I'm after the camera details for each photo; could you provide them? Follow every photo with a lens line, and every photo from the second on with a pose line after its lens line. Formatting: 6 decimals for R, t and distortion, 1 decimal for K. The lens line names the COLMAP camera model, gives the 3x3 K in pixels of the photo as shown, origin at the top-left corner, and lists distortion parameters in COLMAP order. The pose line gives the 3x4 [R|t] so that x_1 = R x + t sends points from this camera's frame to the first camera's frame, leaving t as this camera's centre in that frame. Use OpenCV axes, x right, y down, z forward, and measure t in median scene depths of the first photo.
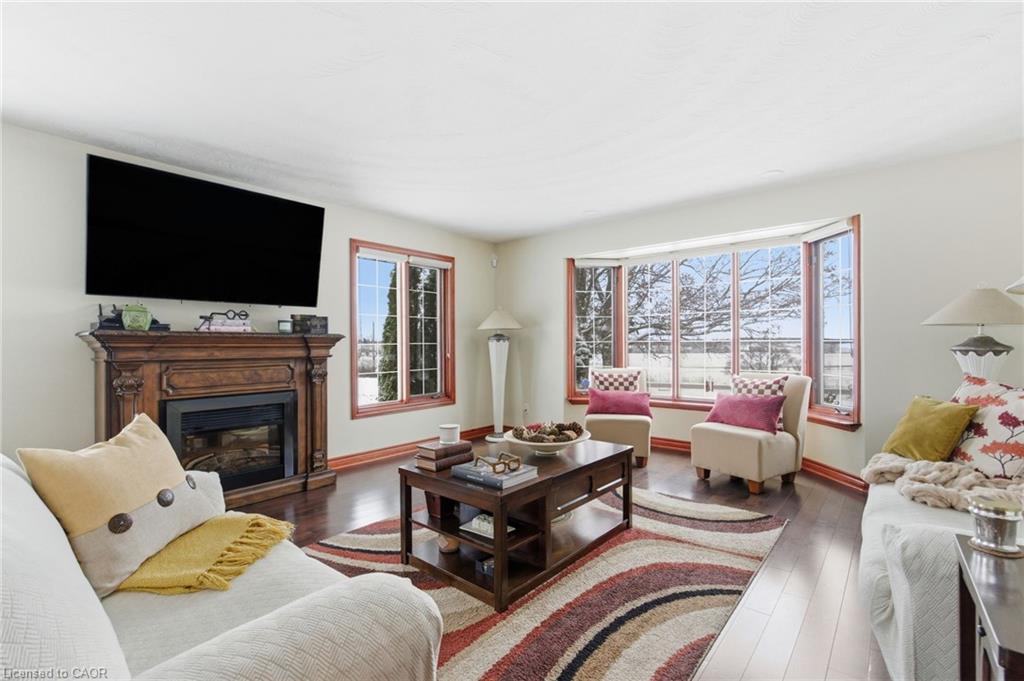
lens RADIAL K [[462.1, 0, 508.5], [0, 462.1, 340.7], [0, 0, 1]] dist [-0.000032, -0.000035]
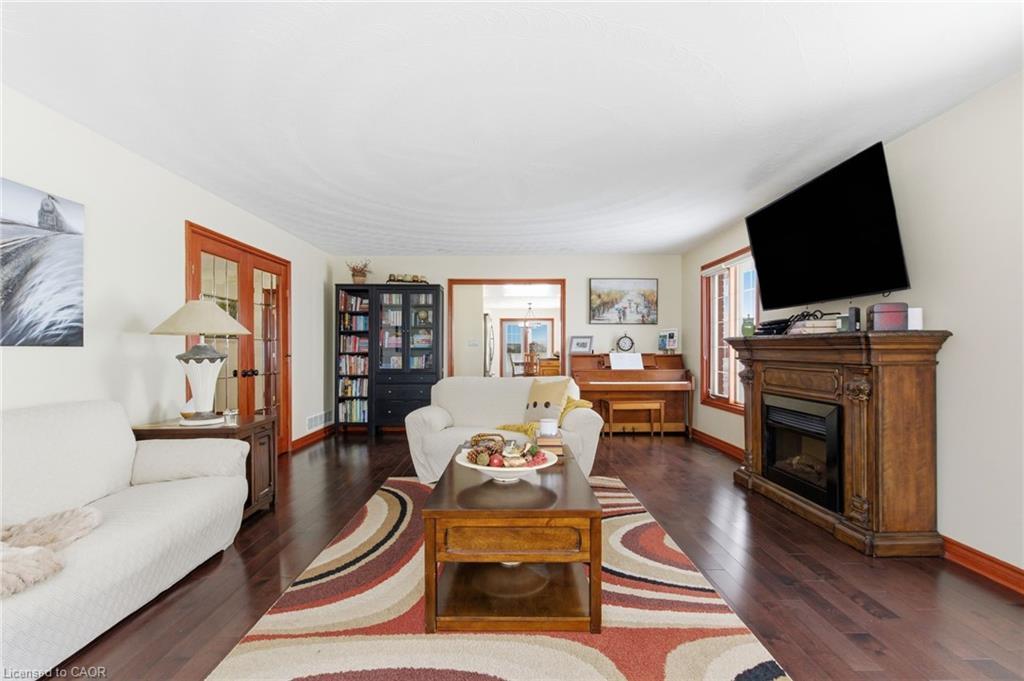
lens RADIAL K [[462.1, 0, 508.5], [0, 462.1, 340.7], [0, 0, 1]] dist [-0.000032, -0.000035]
pose [[-0.759615, 0.000073, -0.650373, 0.508571], [0.010086, 0.999881, -0.011667, 0.000859], [0.650295, -0.015422, -0.759525, 1.329875]]
